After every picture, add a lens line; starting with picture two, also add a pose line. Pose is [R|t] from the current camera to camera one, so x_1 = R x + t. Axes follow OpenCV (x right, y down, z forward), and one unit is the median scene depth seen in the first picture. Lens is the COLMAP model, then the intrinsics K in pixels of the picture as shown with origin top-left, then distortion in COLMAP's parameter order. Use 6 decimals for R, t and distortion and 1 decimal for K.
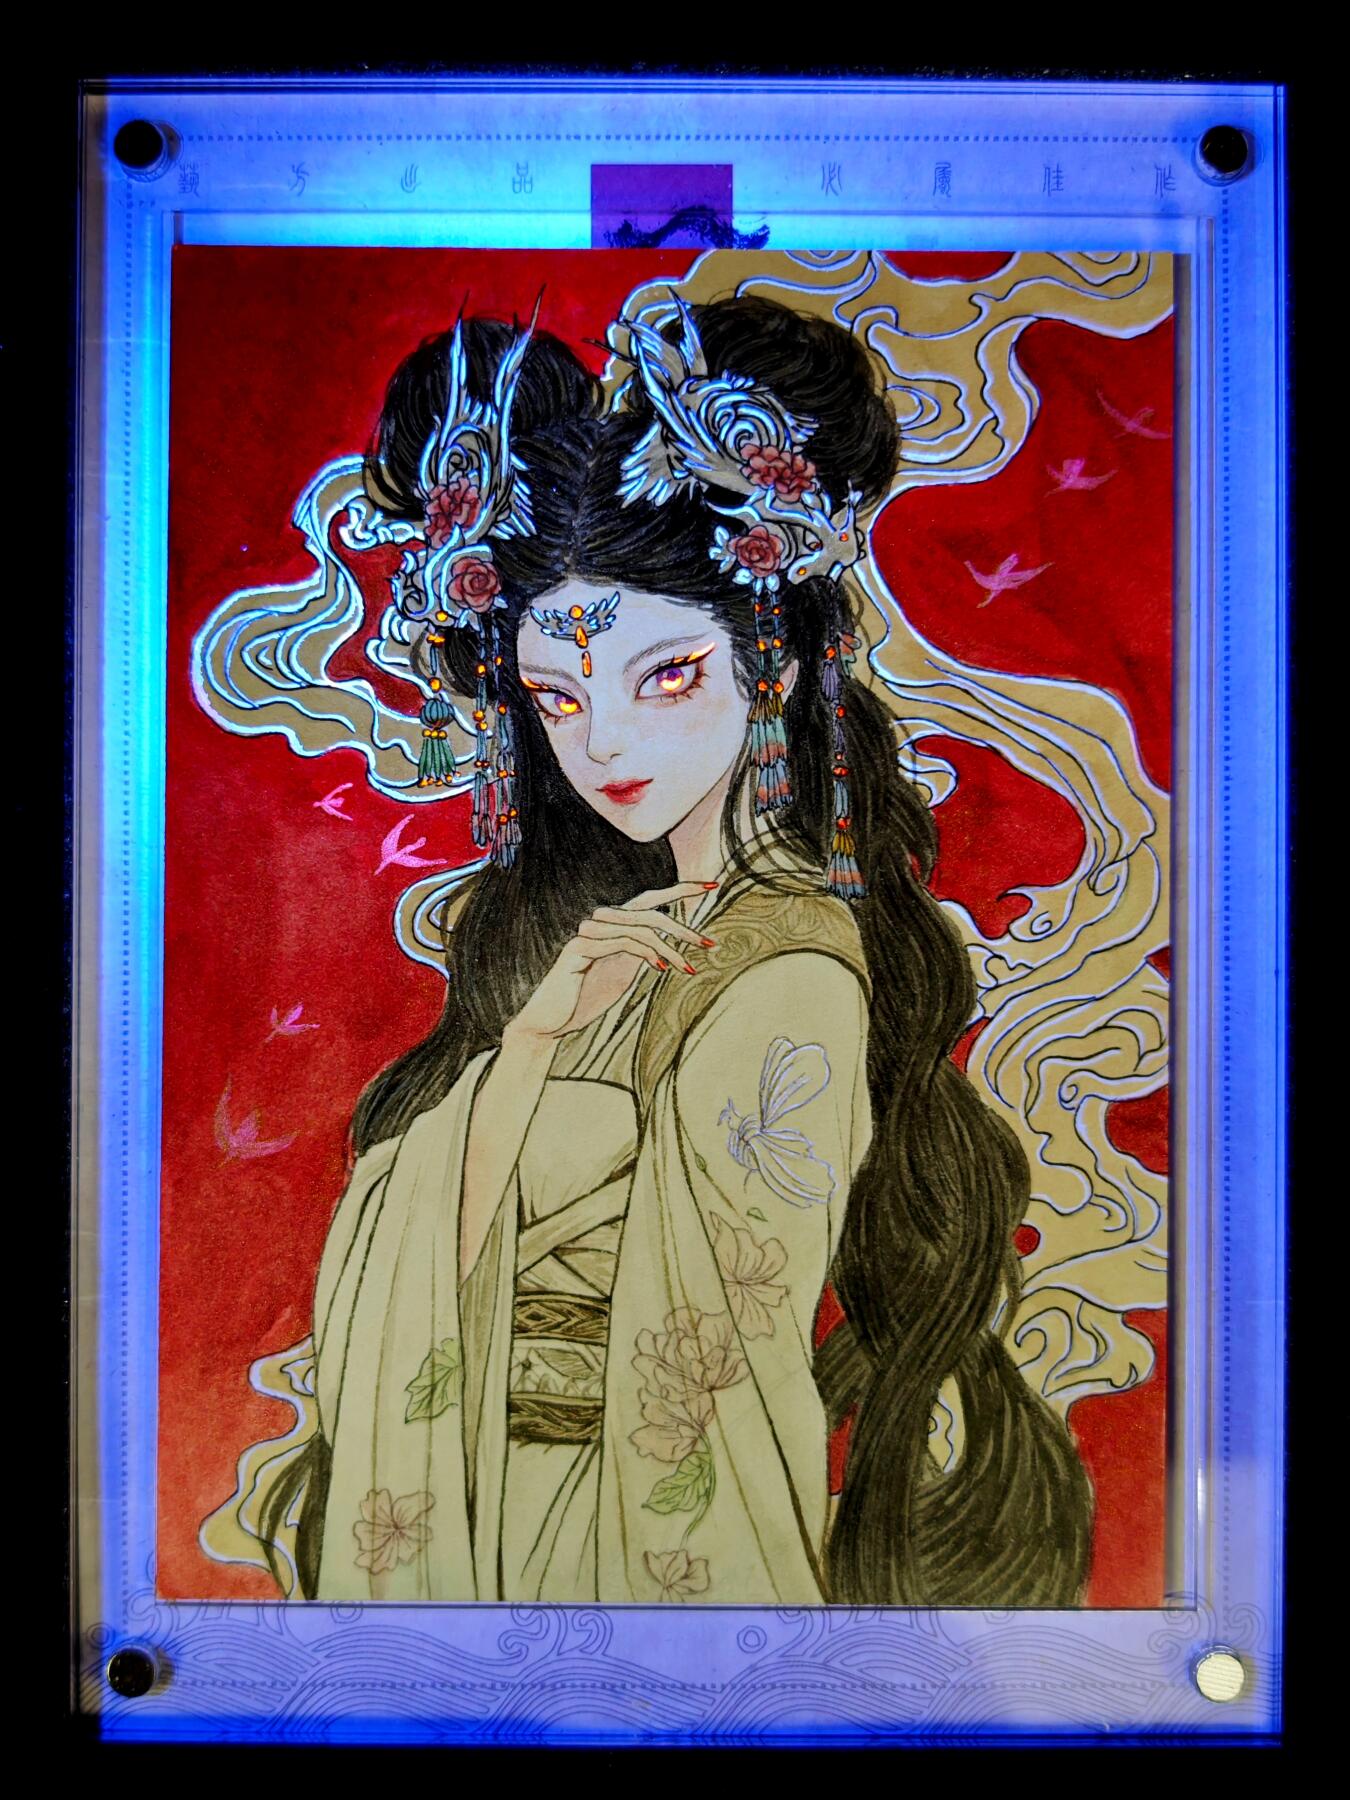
lens RADIAL K [[704.8, 0, 671.9], [0, 704.8, 893.2], [0, 0, 1]] dist [0.003585, -0.001713]
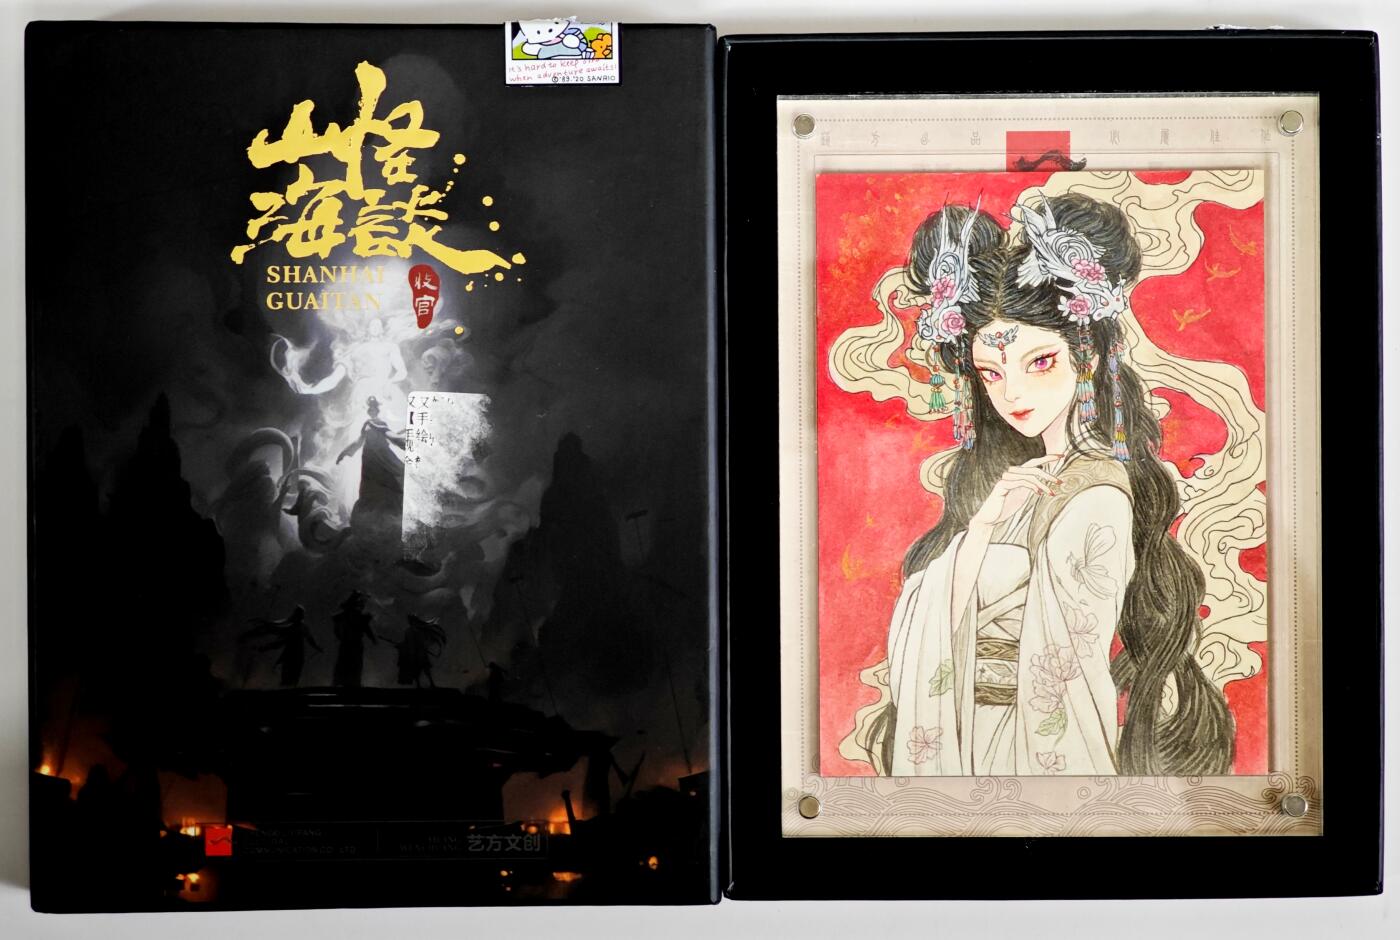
lens RADIAL K [[793.5, 0, 700.2], [0, 793.5, 471.2], [0, 0, 1]] dist [-0.005266, 0.001159]
pose [[0.999876, -0.014767, -0.005380, -1.080013], [0.014760, 0.999890, -0.001216, 0.023434], [0.005397, 0.001136, 0.999985, -1.526724]]
